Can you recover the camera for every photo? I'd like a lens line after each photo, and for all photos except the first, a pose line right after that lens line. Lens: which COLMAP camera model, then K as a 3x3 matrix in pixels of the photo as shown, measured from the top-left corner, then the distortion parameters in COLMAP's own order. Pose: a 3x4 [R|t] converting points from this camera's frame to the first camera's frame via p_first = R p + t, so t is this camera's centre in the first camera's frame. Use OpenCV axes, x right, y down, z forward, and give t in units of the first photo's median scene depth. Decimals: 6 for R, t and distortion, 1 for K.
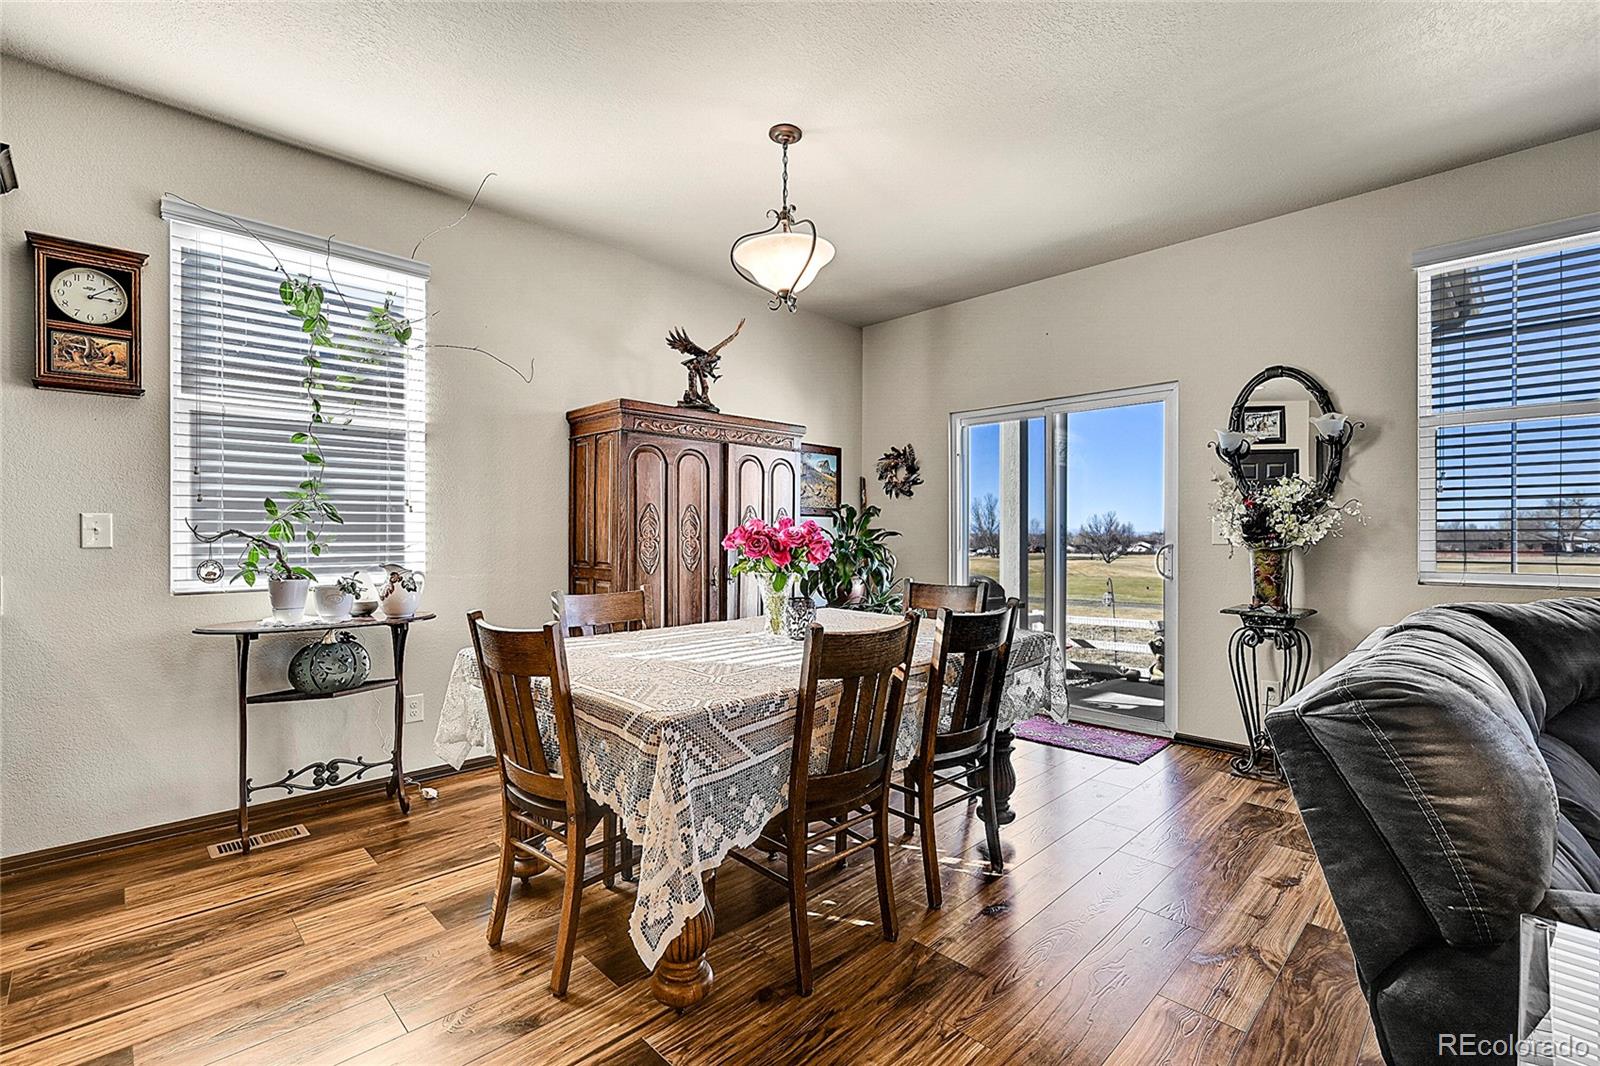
lens RADIAL K [[710.4, 0, 803.8], [0, 710.4, 535.8], [0, 0, 1]] dist [0.000782, -0.000150]
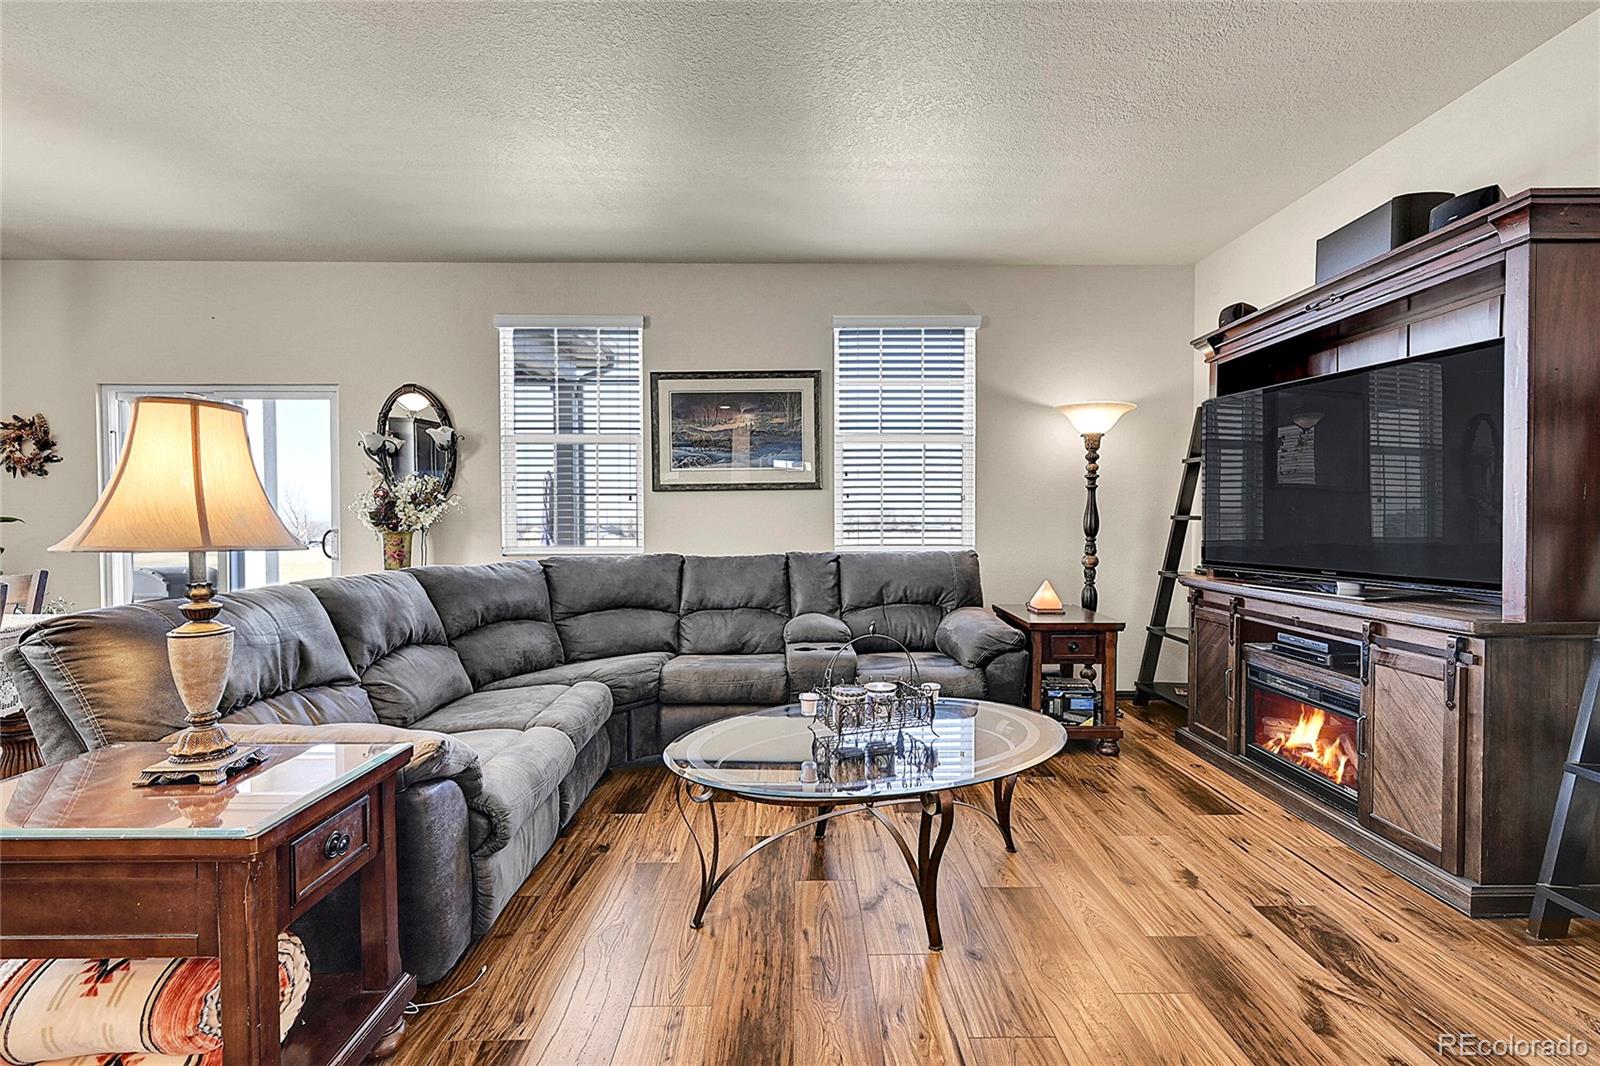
lens RADIAL K [[710.4, 0, 805.6], [0, 710.4, 540.3], [0, 0, 1]] dist [0.000782, -0.000150]
pose [[0.695751, -0.019837, 0.718009, 0.308703], [0.002455, 0.999678, 0.025241, 0.003757], [-0.718279, -0.015799, 0.695576, -0.439024]]
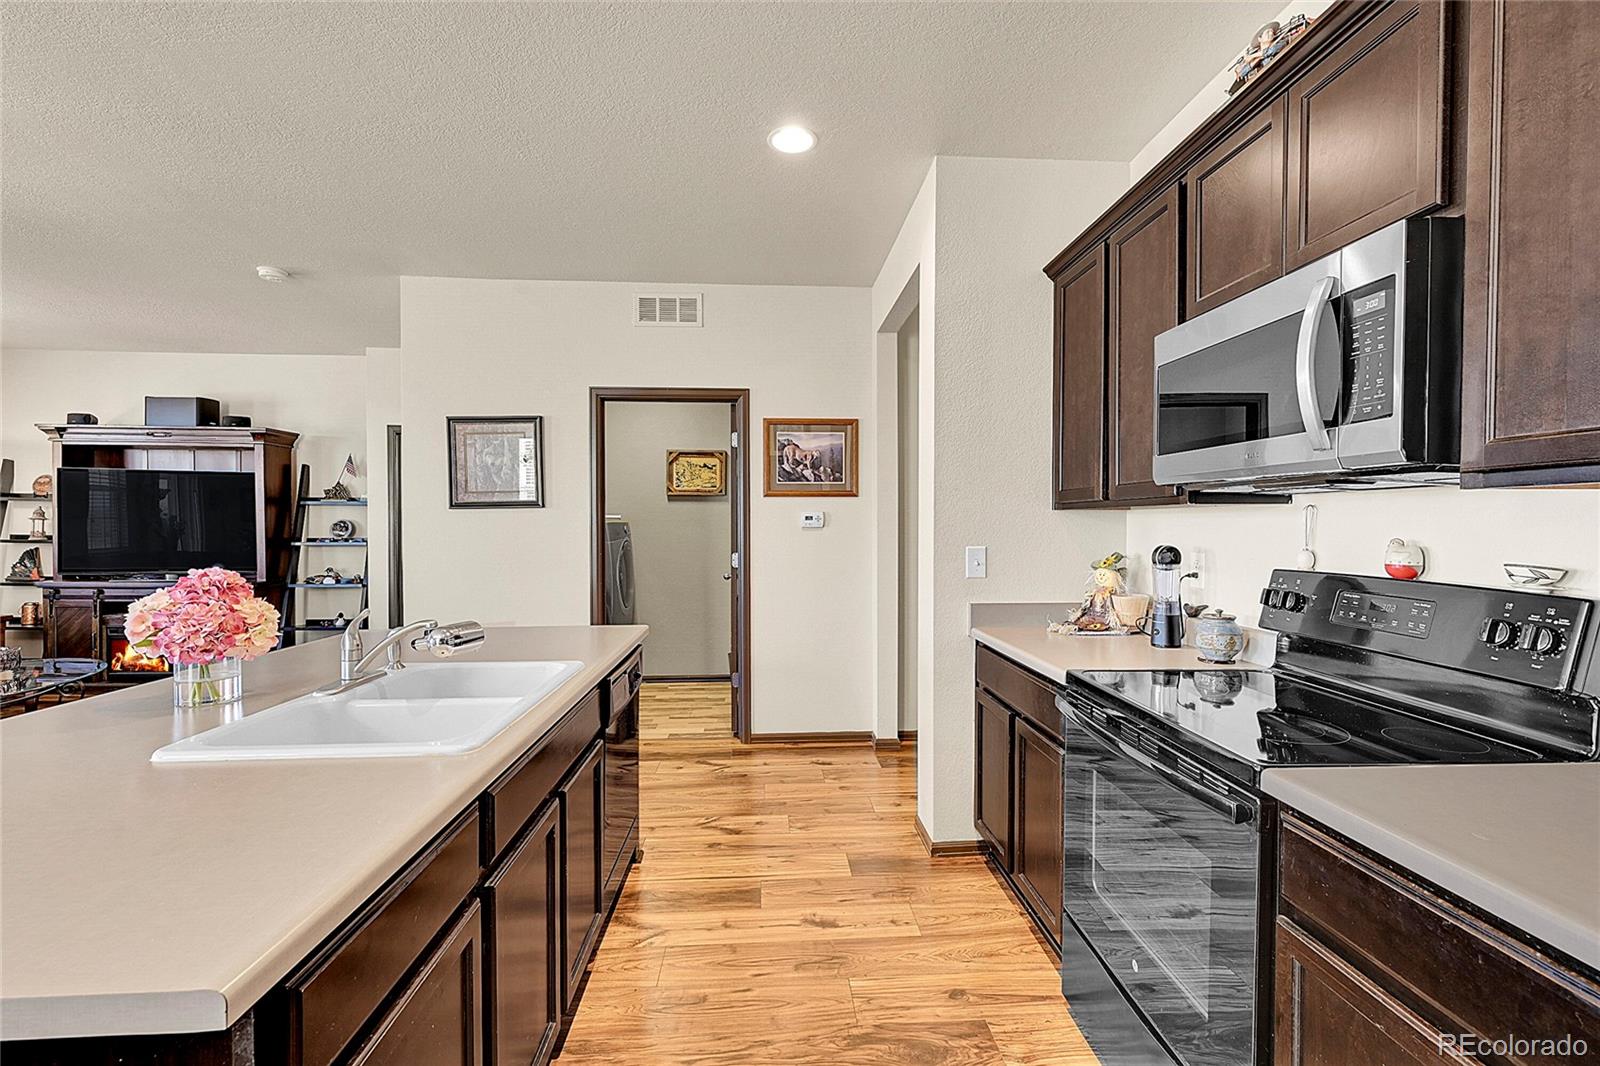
lens RADIAL K [[710.4, 0, 803.8], [0, 710.4, 541.0], [0, 0, 1]] dist [0.000782, -0.000150]
pose [[-0.748127, -0.014350, 0.663401, -1.107287], [-0.003652, 0.999840, 0.017509, -0.046779], [-0.663546, 0.010677, -0.748060, 0.019615]]
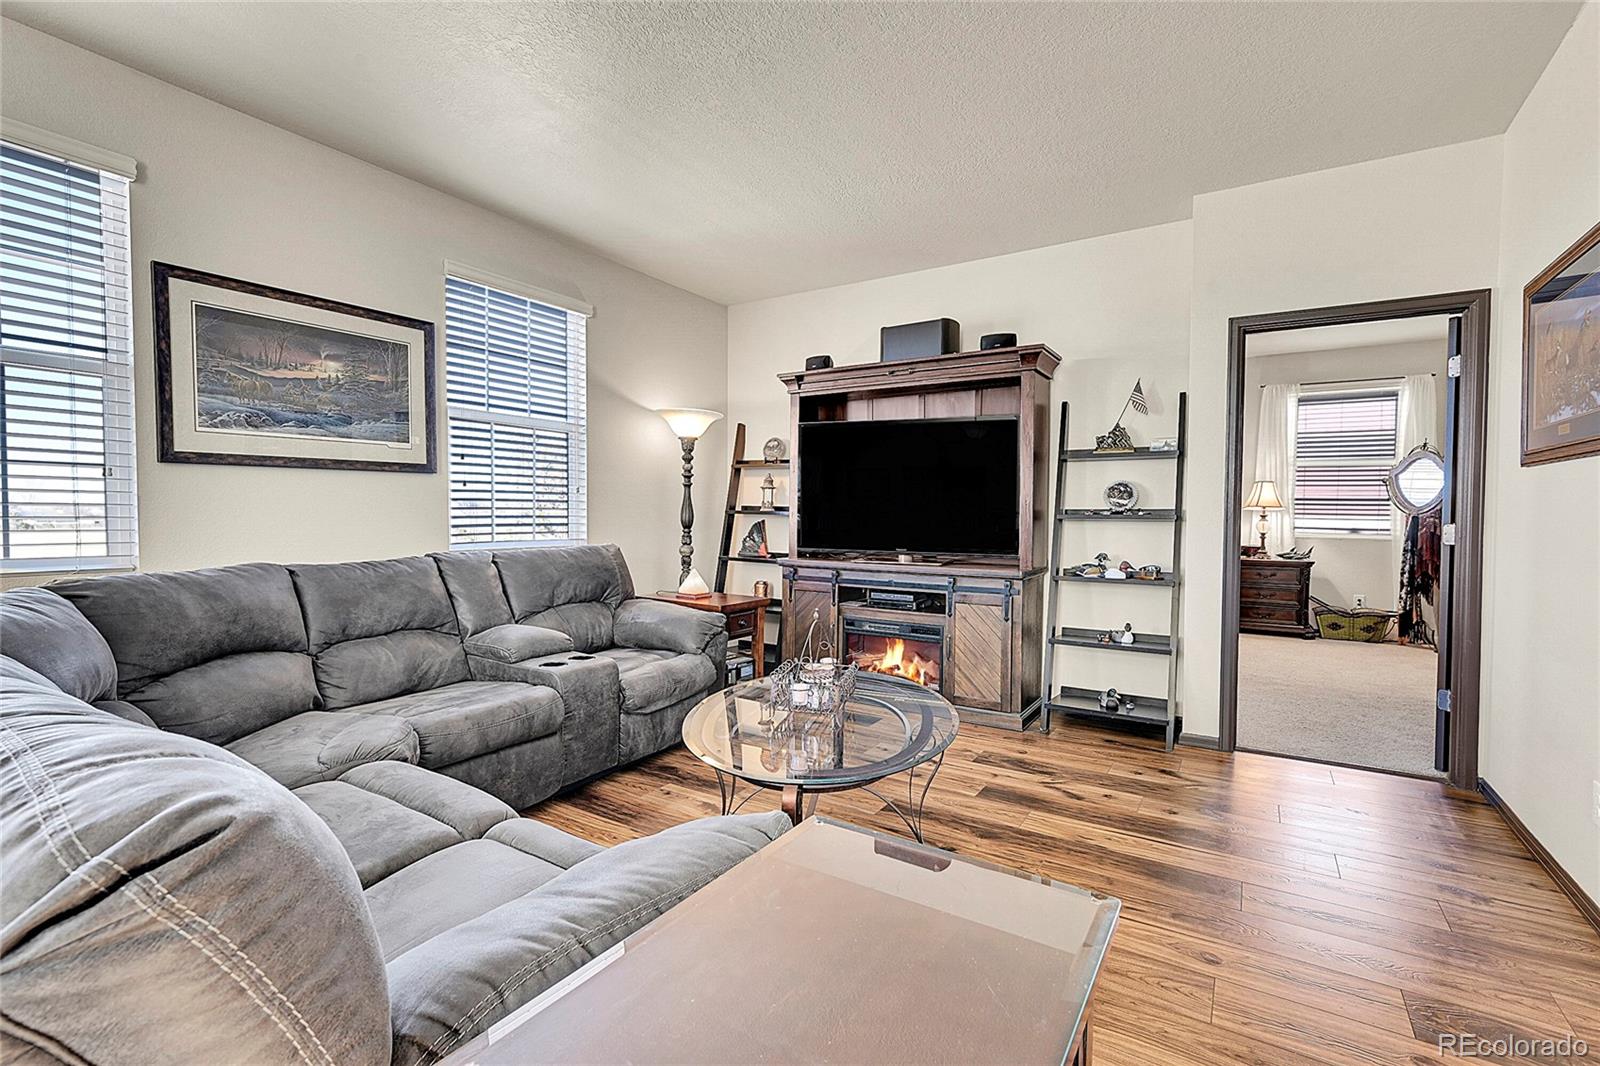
lens RADIAL K [[710.4, 0, 809.4], [0, 710.4, 536.1], [0, 0, 1]] dist [0.000782, -0.000150]
pose [[-0.228278, -0.032858, 0.973041, 0.094660], [-0.005404, 0.999458, 0.032482, -0.002245], [-0.973581, 0.002157, -0.228331, 0.259497]]
